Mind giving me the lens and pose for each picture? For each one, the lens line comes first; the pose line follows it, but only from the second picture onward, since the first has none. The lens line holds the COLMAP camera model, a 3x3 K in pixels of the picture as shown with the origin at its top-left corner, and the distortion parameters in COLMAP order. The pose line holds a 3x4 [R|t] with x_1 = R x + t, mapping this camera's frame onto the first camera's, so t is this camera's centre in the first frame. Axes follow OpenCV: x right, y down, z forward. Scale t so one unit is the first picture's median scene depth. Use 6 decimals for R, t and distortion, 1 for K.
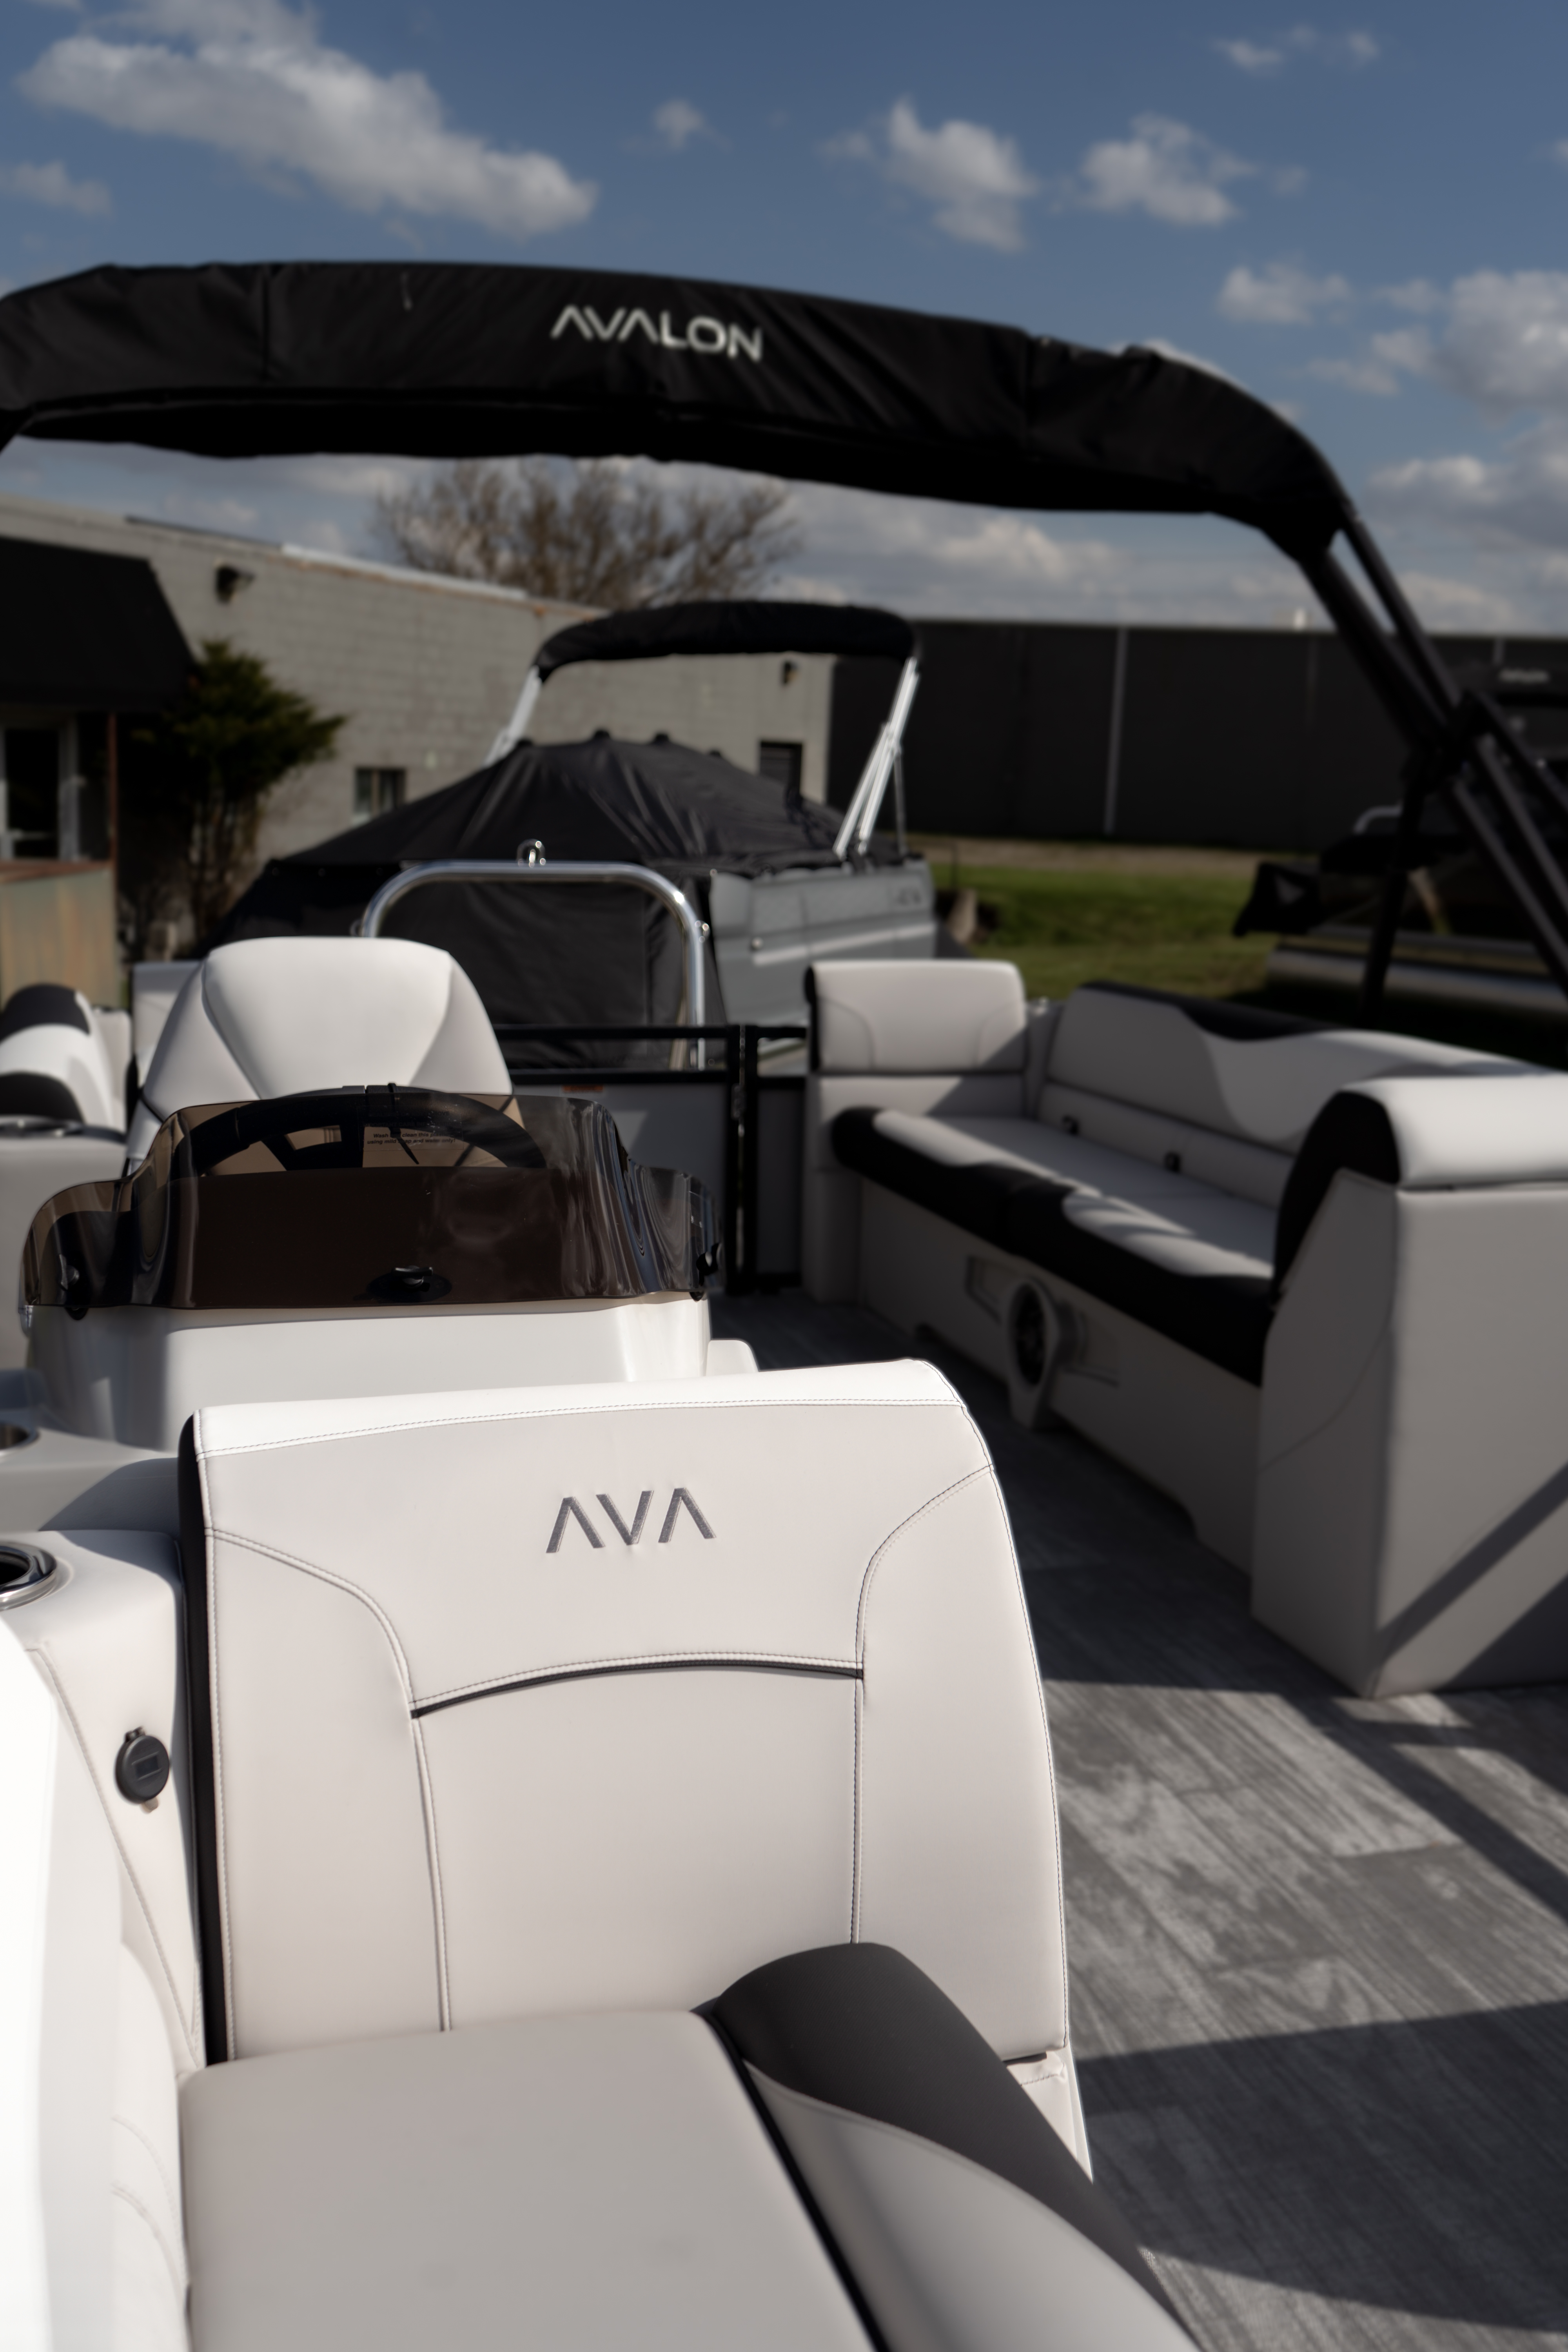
lens RADIAL K [[2329.2, 0, 801.4], [0, 2329.2, 1201.8], [0, 0, 1]] dist [-0.066199, 0.135780]
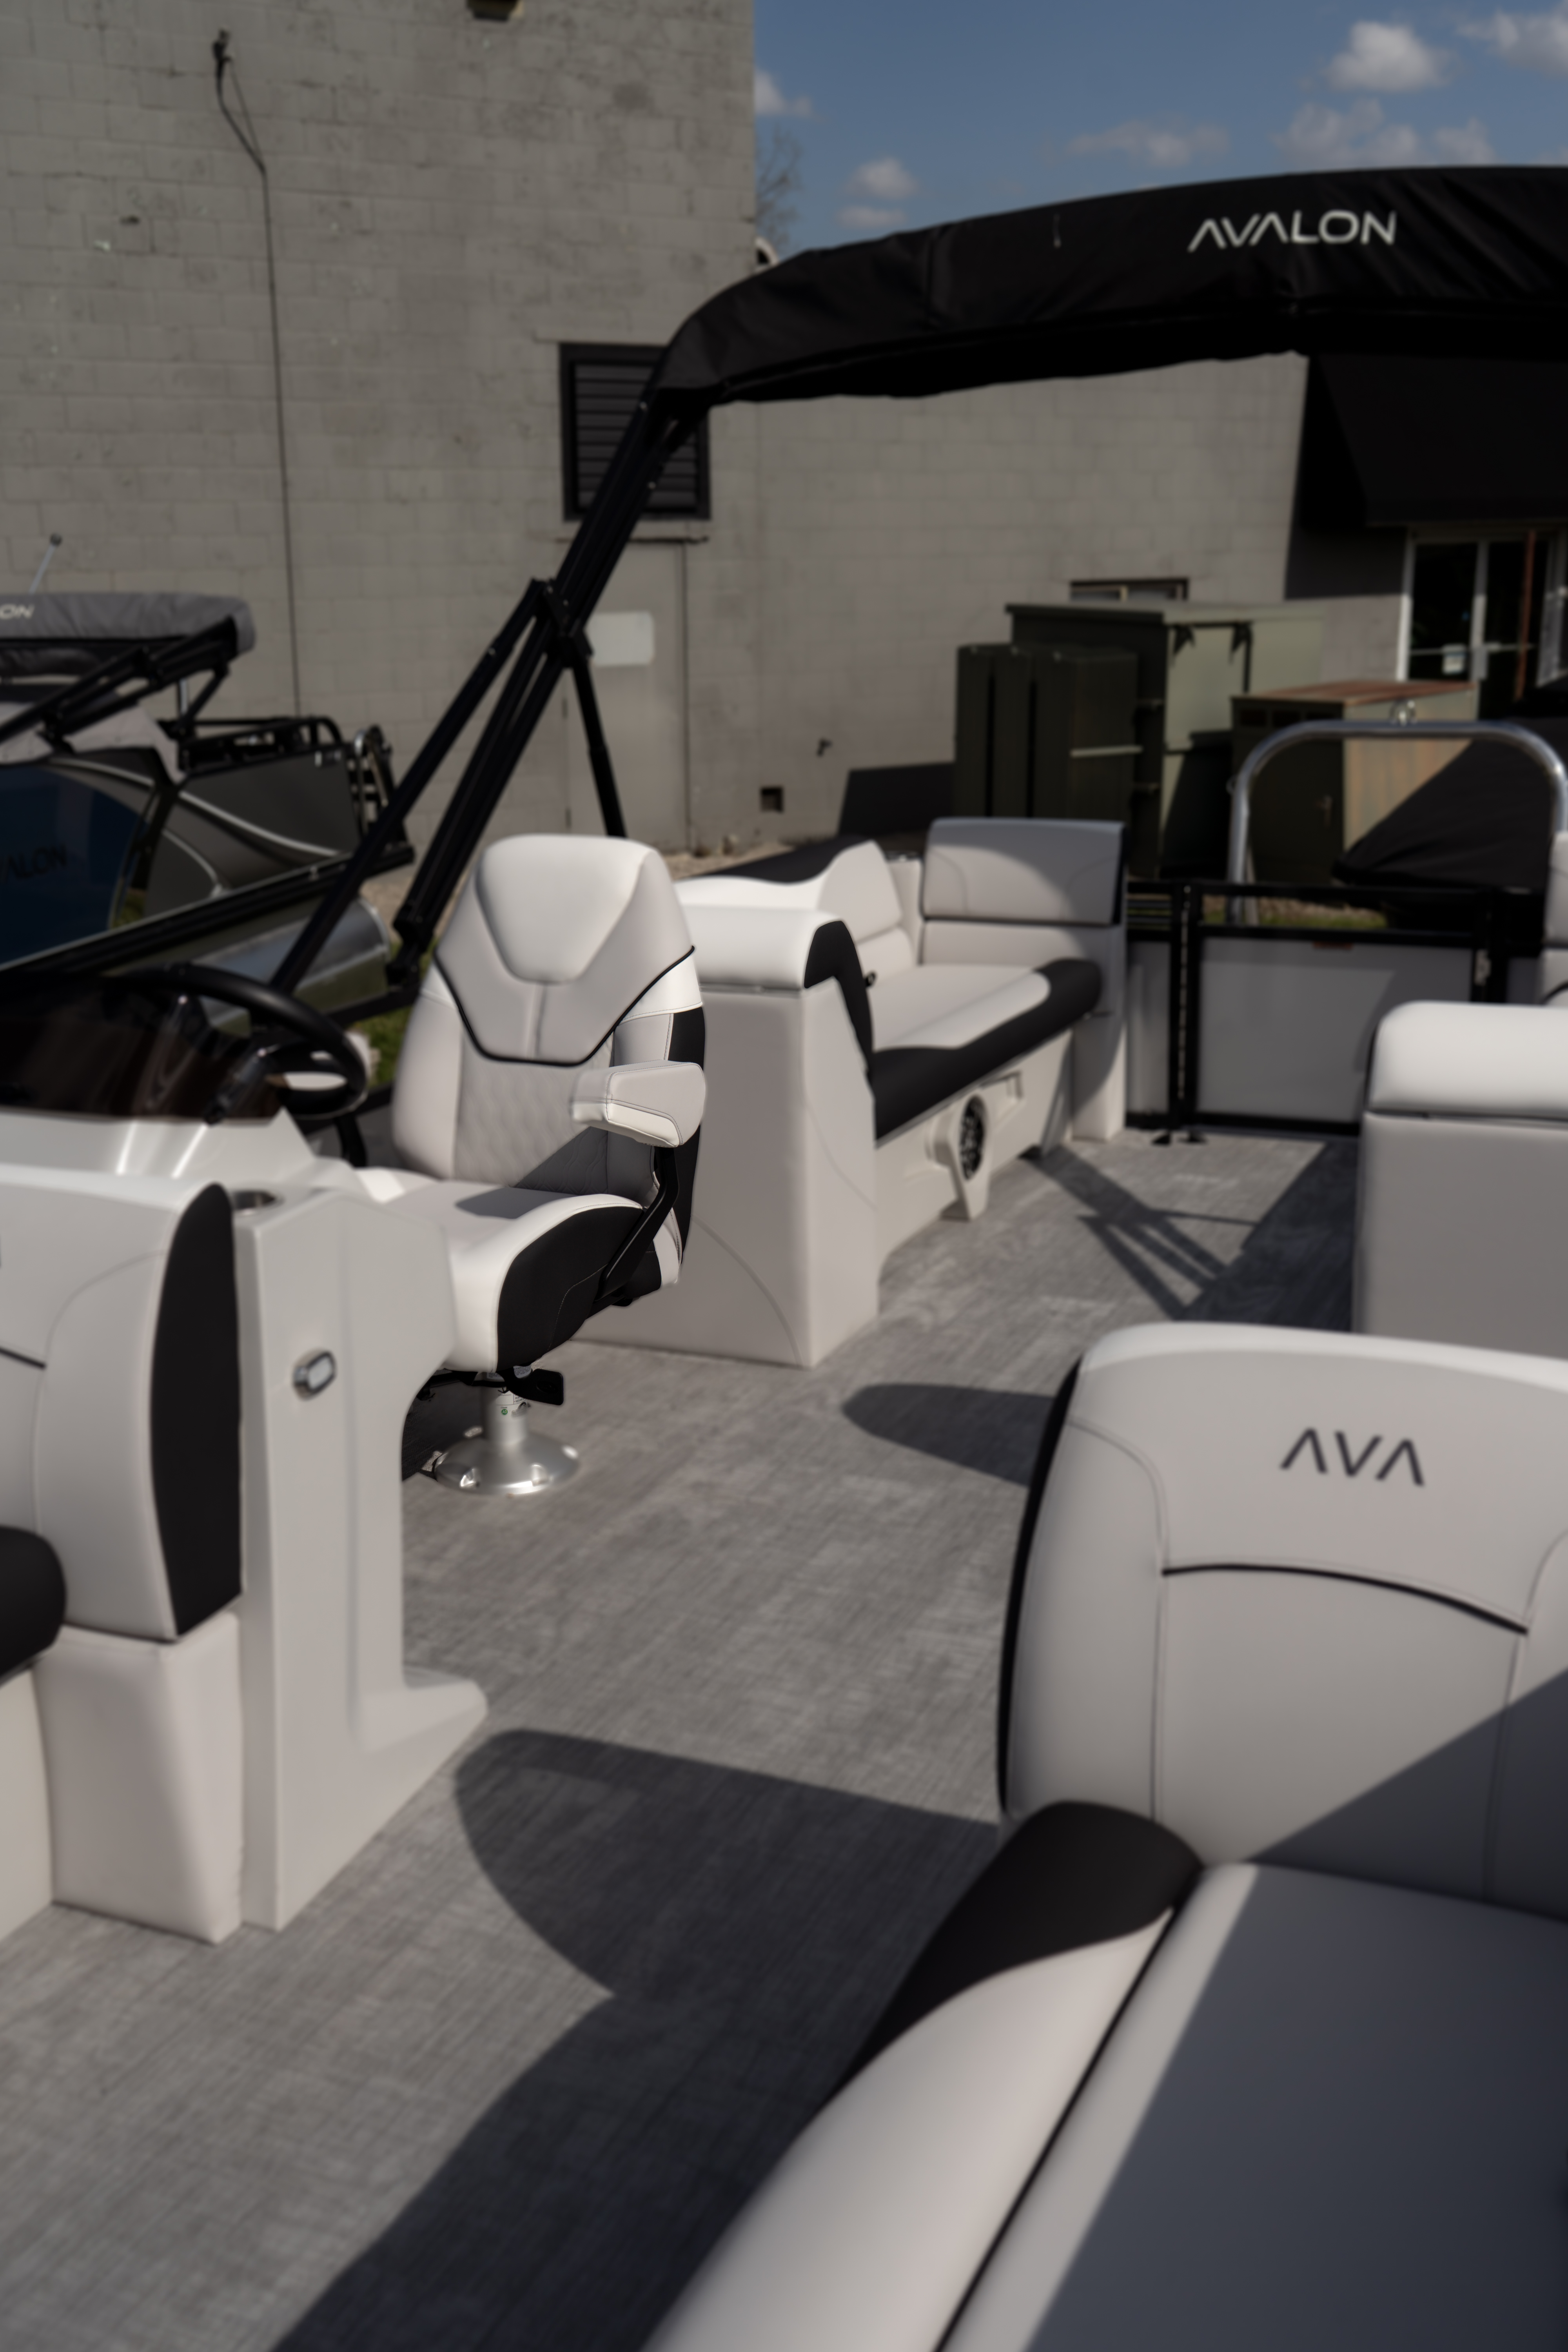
lens RADIAL K [[2310.1, 0, 784.0], [0, 2310.1, 1176.0], [0, 0, 1]] dist [-0.006622, 0.032500]
pose [[0.765151, 0.125311, -0.631539, 0.471930], [-0.076842, 0.991640, 0.103665, -0.041912], [0.639249, -0.030790, 0.768383, 0.035194]]
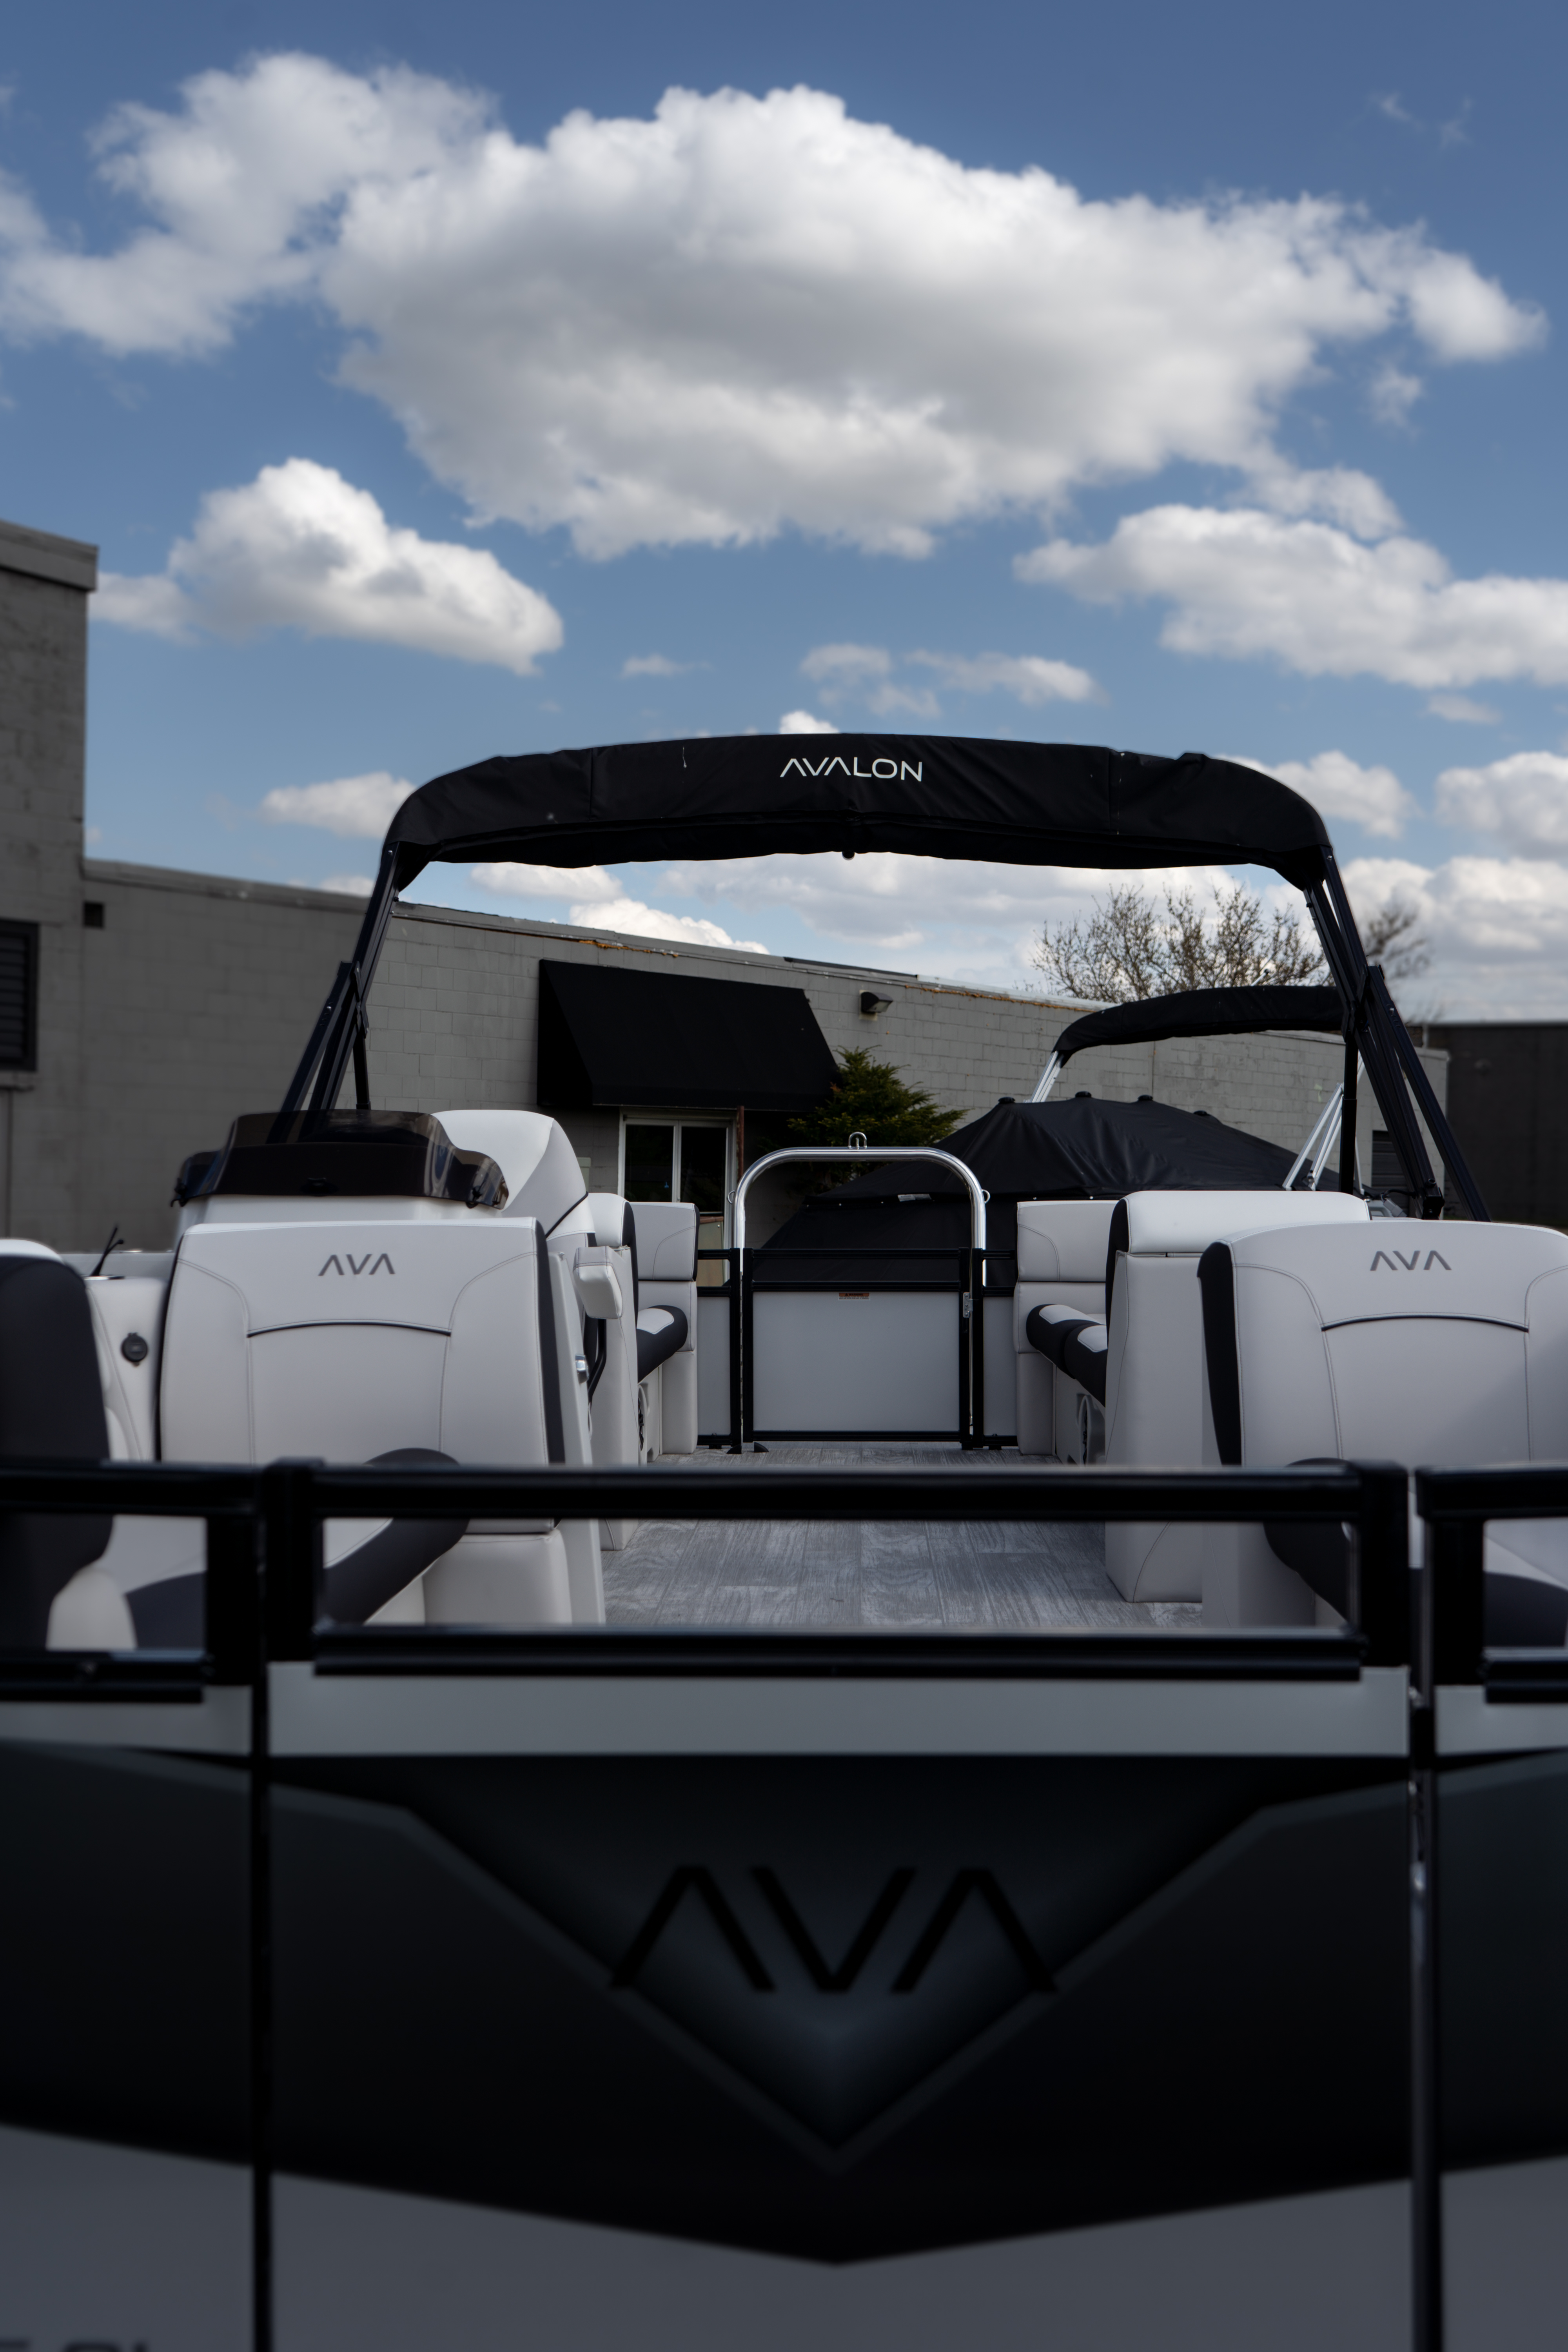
lens RADIAL K [[2171.1, 0, 784.0], [0, 2171.1, 1176.0], [0, 0, 1]] dist [0.000456, 0.001025]
pose [[0.949690, -0.024706, -0.312215, 0.328193], [-0.034132, 0.982782, -0.181591, 0.141766], [0.311326, 0.183112, 0.932495, -0.282243]]
